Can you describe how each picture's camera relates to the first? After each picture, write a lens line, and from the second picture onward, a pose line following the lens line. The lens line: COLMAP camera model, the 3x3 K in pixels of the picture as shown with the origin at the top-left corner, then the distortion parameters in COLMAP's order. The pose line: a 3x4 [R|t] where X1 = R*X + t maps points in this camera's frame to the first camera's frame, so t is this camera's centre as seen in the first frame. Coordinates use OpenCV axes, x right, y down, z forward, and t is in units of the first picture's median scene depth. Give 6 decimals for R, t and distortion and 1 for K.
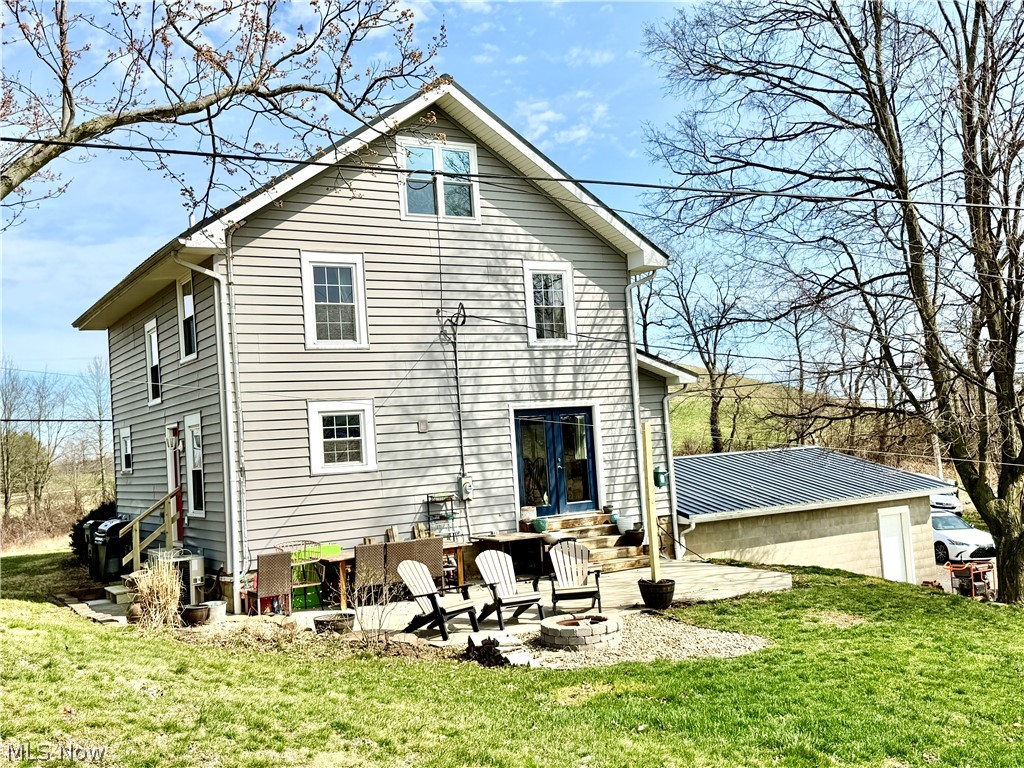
lens RADIAL K [[1050.4, 0, 514.0], [0, 1050.4, 390.3], [0, 0, 1]] dist [0.131364, 0.000000]
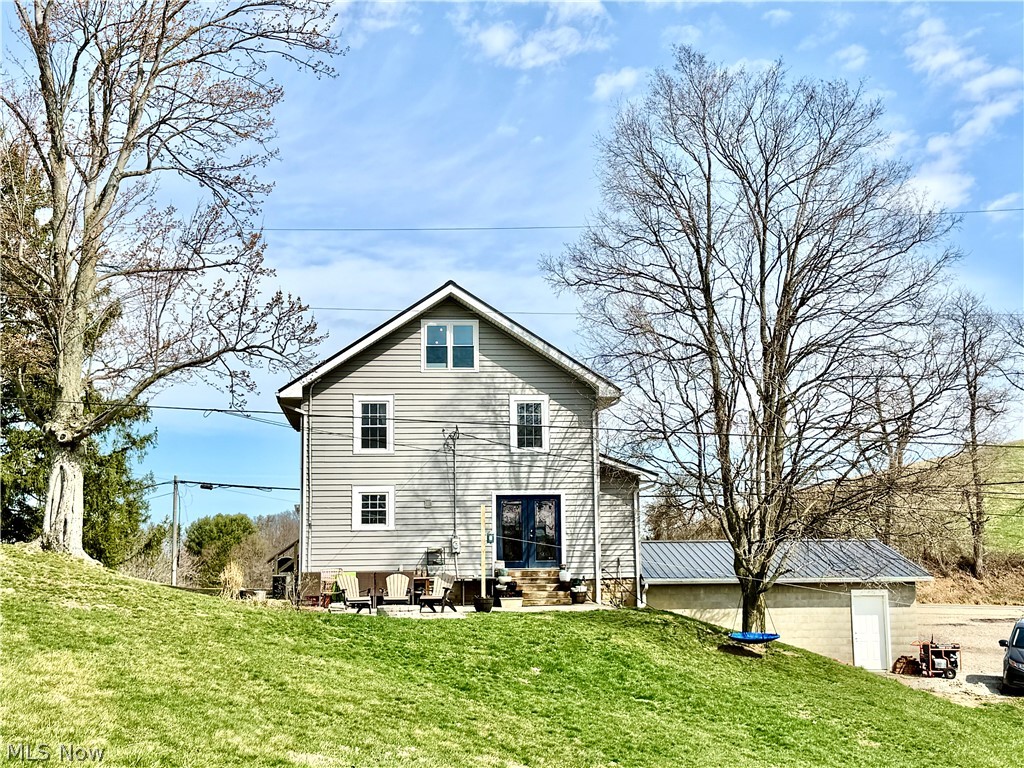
lens RADIAL K [[1431.6, 0, 511.7], [0, 1431.6, 381.7], [0, 0, 1]] dist [0.119754, 0.000000]
pose [[0.900399, -0.001058, -0.435063, 0.928918], [-0.024555, 0.998279, -0.053246, -0.035733], [0.434371, 0.058626, 0.898824, -0.851212]]
